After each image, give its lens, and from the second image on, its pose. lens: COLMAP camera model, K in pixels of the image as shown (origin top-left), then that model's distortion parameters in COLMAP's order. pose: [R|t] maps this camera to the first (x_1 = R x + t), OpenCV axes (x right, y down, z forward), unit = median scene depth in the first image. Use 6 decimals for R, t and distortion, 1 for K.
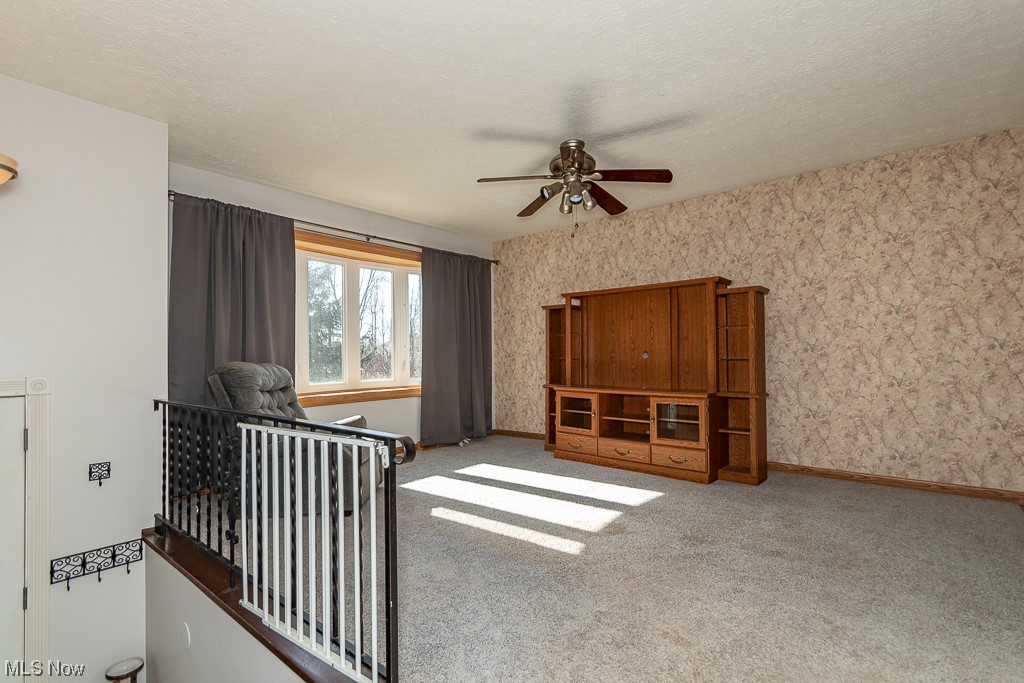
lens RADIAL K [[484.9, 0, 509.9], [0, 484.9, 351.8], [0, 0, 1]] dist [0.000328, -0.000030]
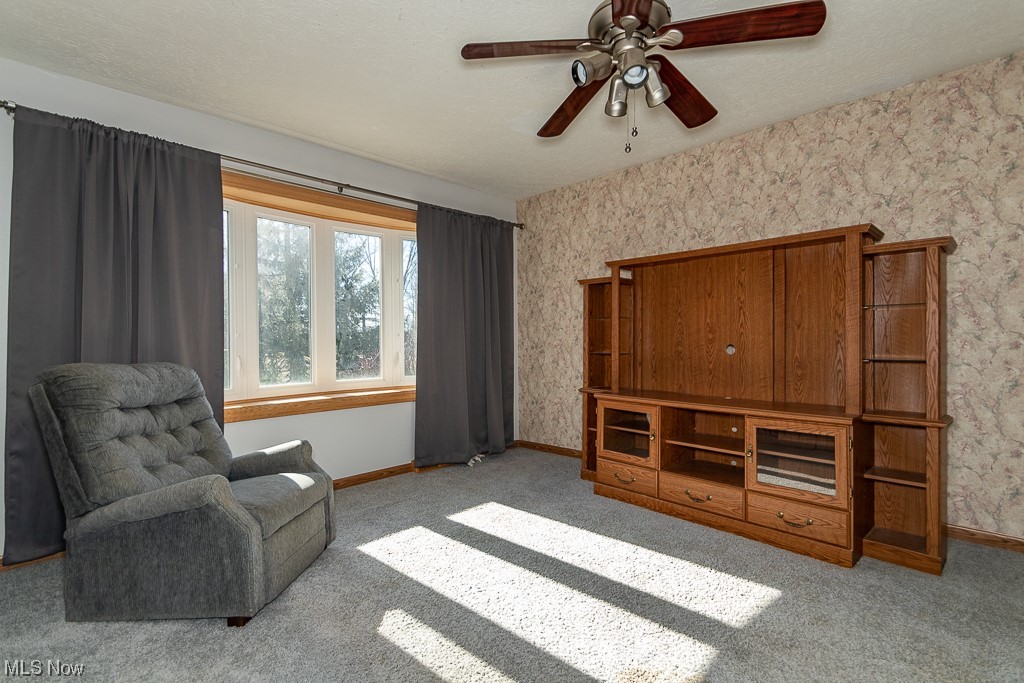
lens RADIAL K [[474.1, 0, 506.6], [0, 474.1, 342.9], [0, 0, 1]] dist [0.000655, -0.000257]
pose [[0.995480, 0.004924, -0.094840, 0.029017], [-0.003489, 0.999877, 0.015293, -0.011593], [0.094904, -0.014893, 0.995375, 0.303583]]
